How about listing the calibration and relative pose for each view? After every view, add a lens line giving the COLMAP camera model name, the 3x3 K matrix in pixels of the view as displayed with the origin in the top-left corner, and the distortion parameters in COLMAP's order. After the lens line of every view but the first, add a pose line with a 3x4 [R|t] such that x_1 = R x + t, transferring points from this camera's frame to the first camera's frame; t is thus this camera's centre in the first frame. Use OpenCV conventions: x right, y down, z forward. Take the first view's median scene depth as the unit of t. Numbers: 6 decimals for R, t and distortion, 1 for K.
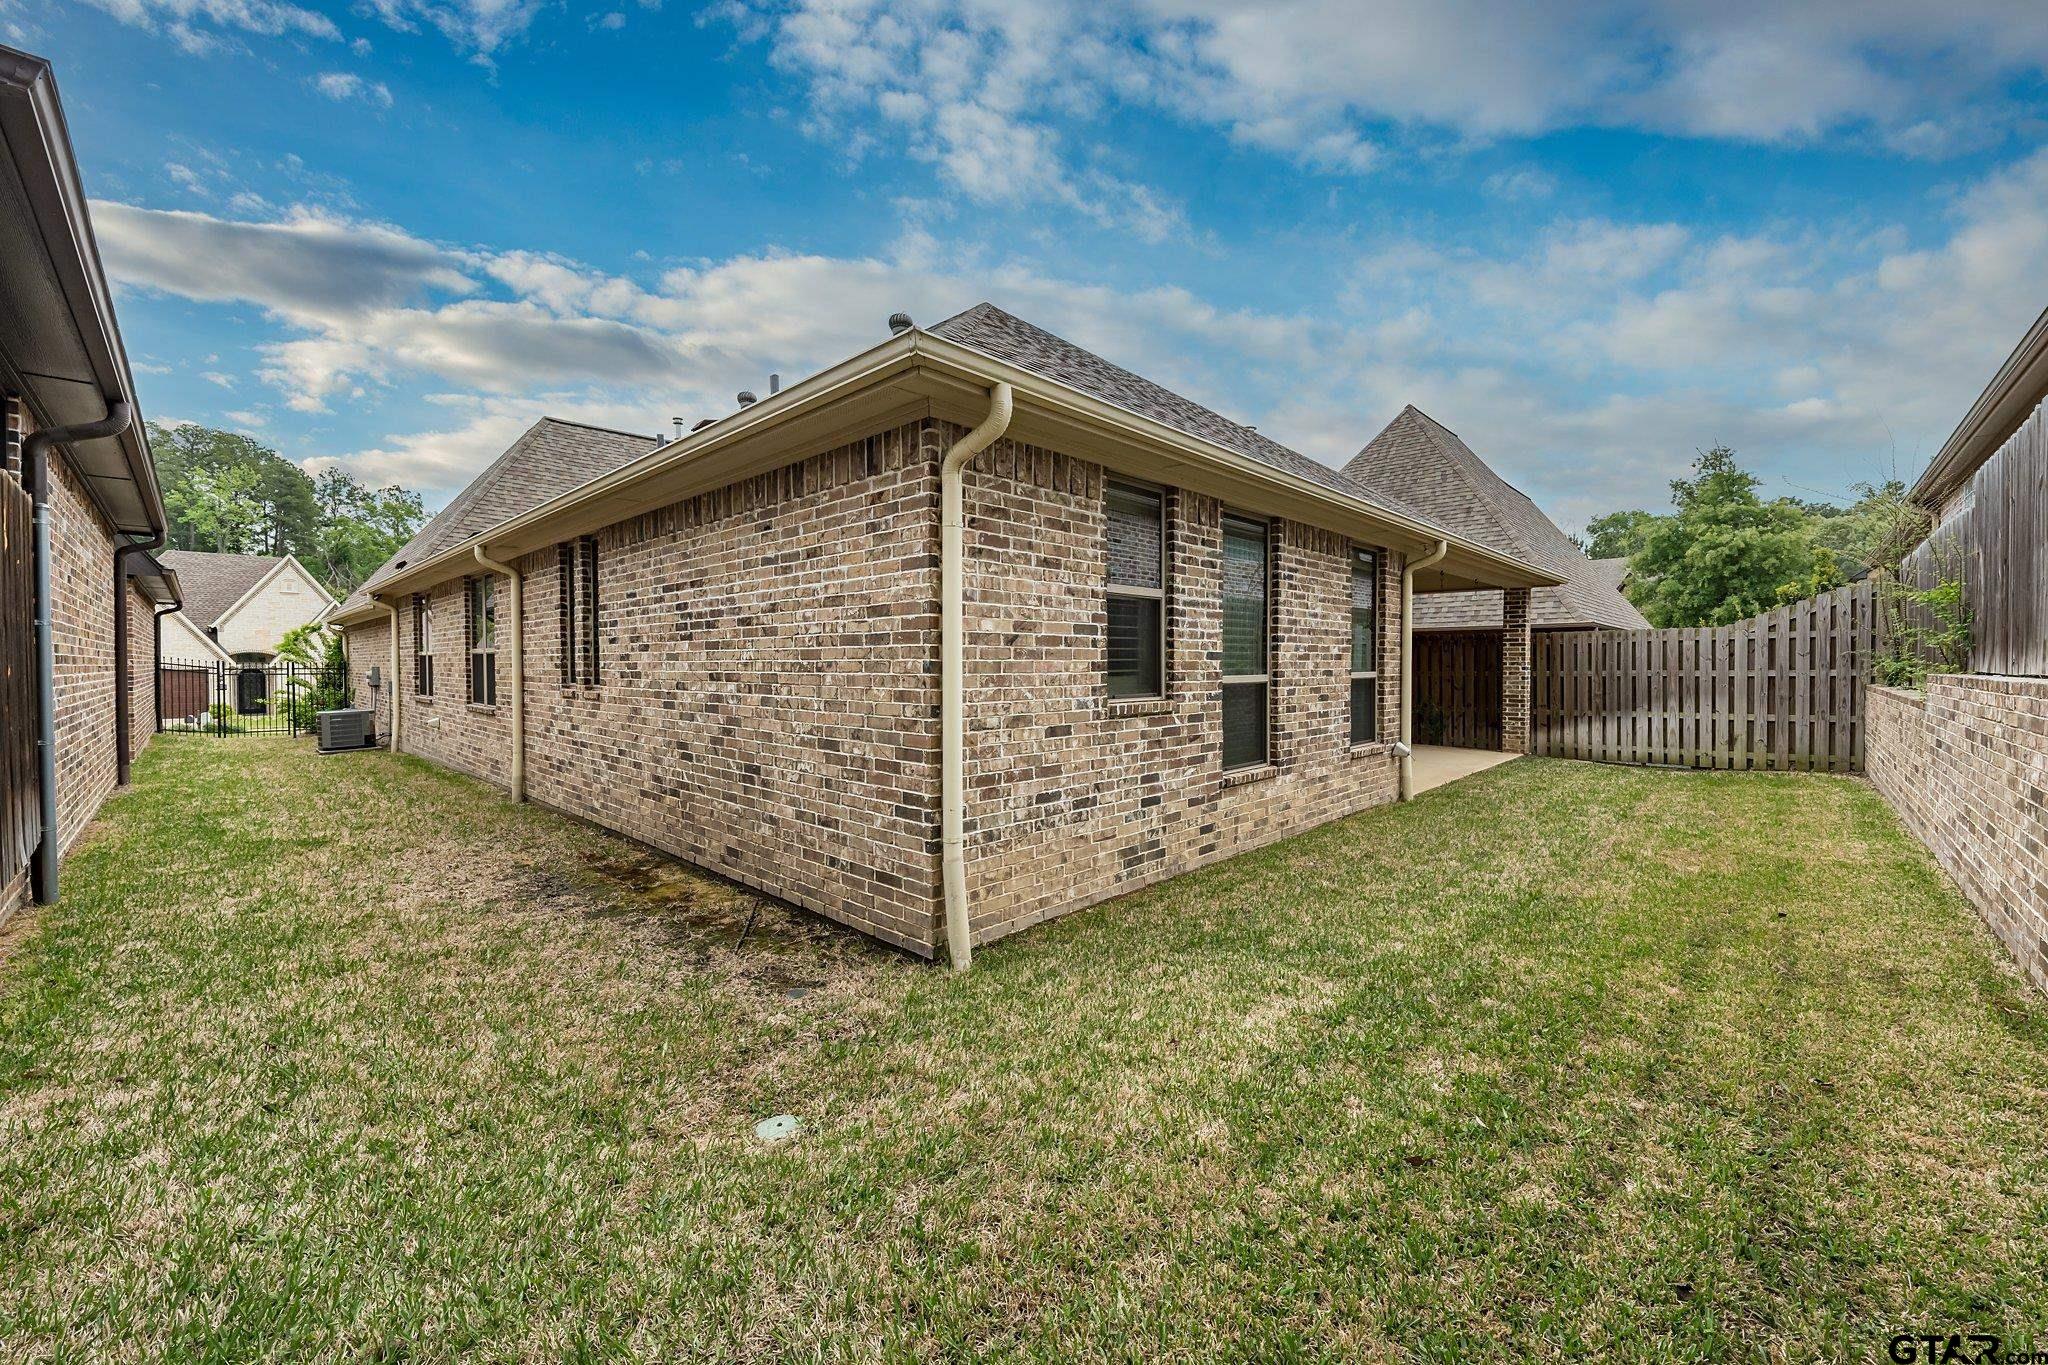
lens RADIAL K [[797.7, 0, 1031.2], [0, 797.7, 674.4], [0, 0, 1]] dist [0.000077, 0.000033]
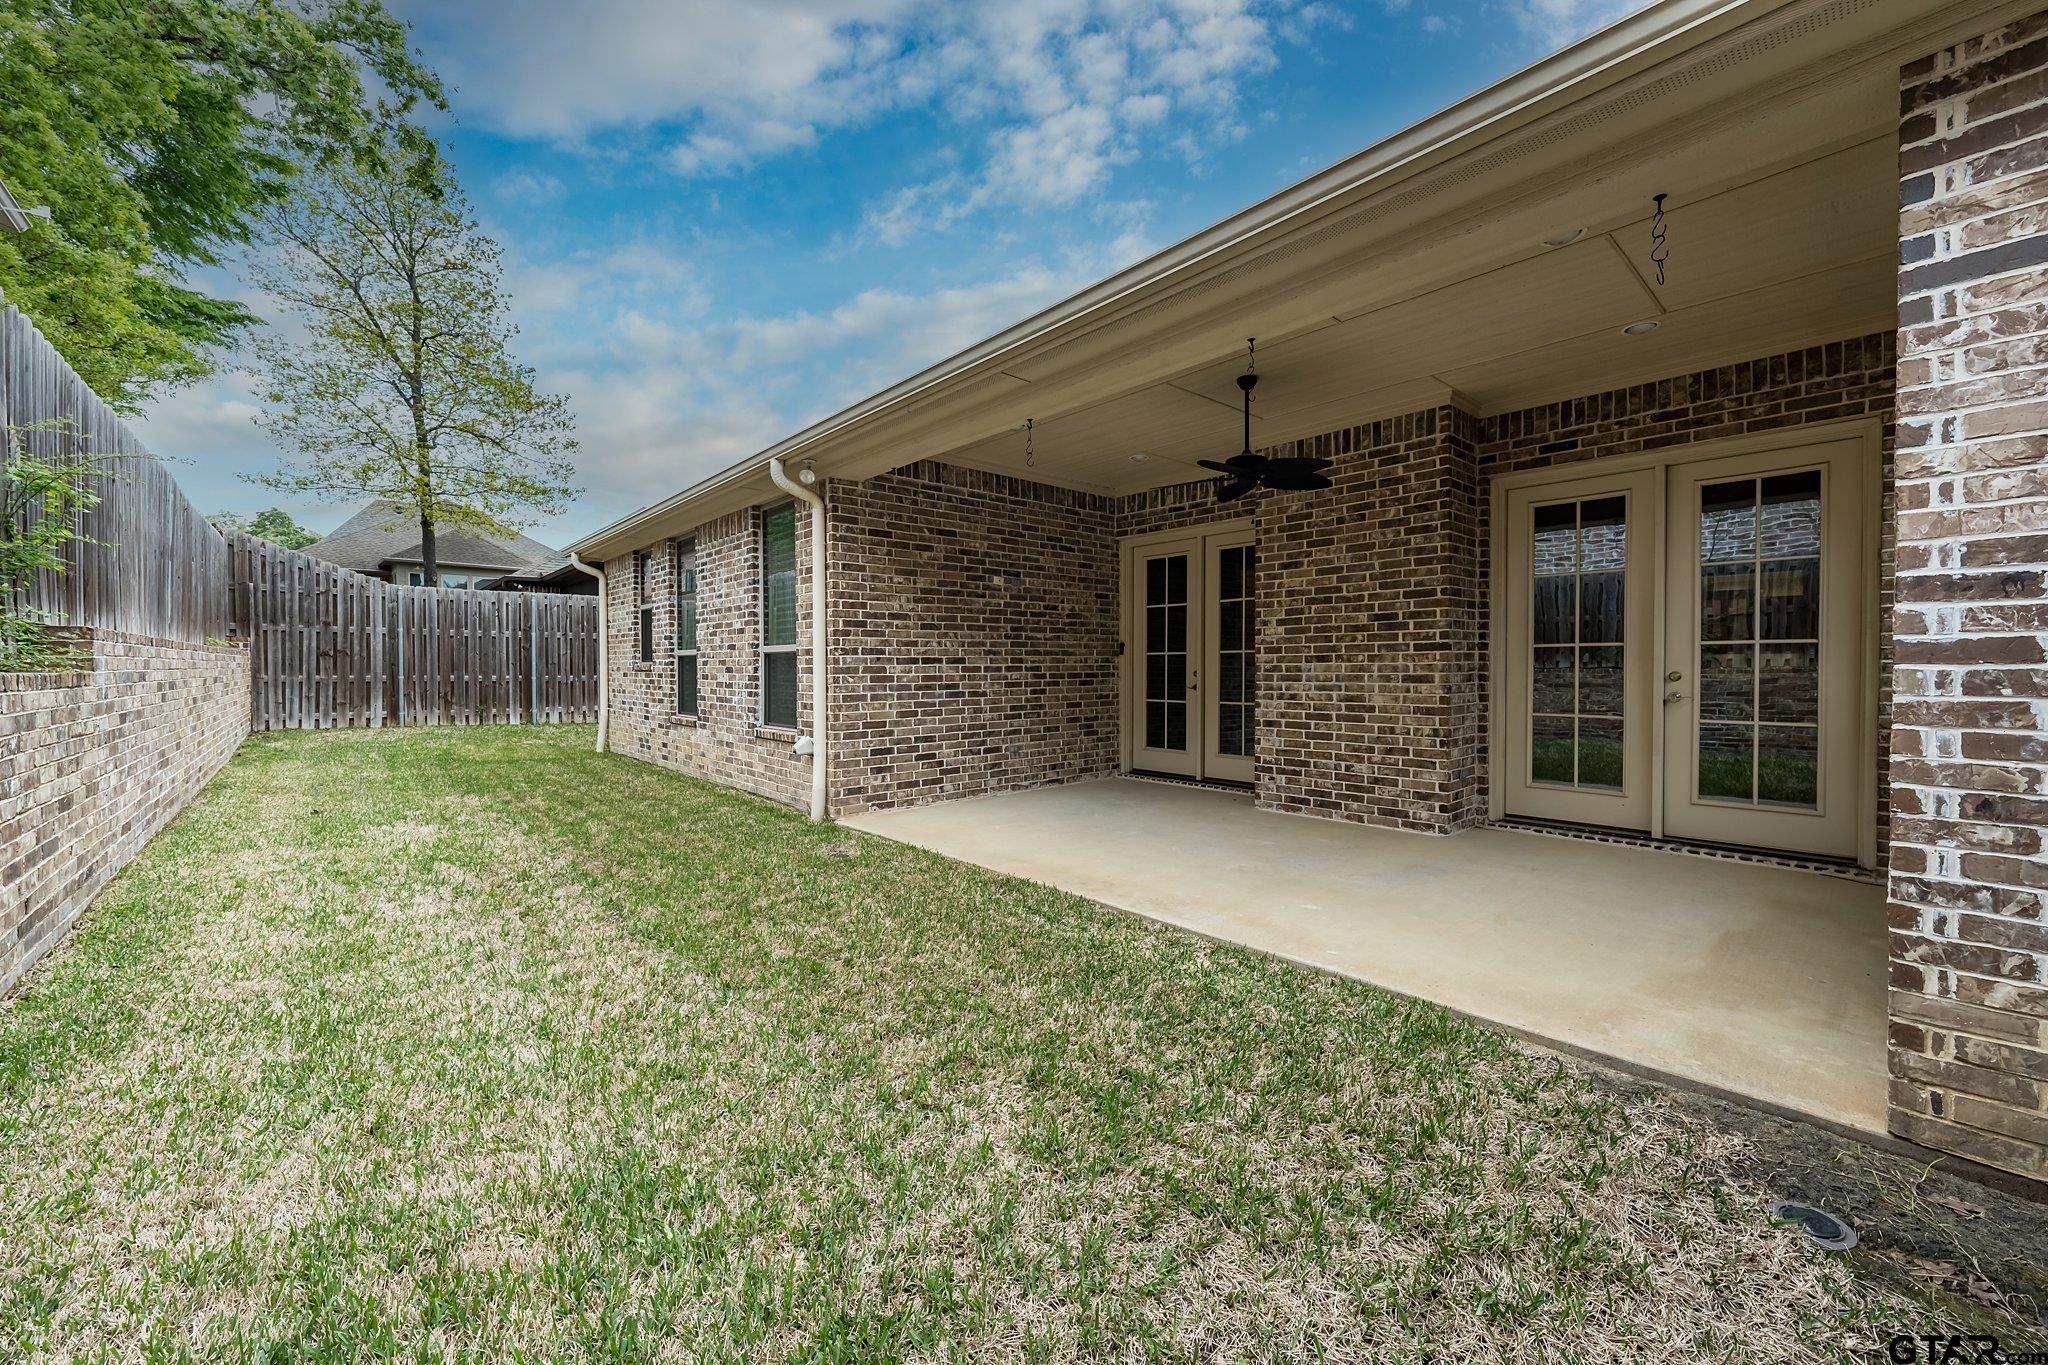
lens RADIAL K [[797.7, 0, 1031.2], [0, 797.7, 674.4], [0, 0, 1]] dist [0.000077, 0.000033]
pose [[-0.086518, 0.011738, -0.996181, 1.416200], [-0.011579, 0.999851, 0.012787, 0.016854], [0.996183, 0.012641, -0.086369, 1.508402]]
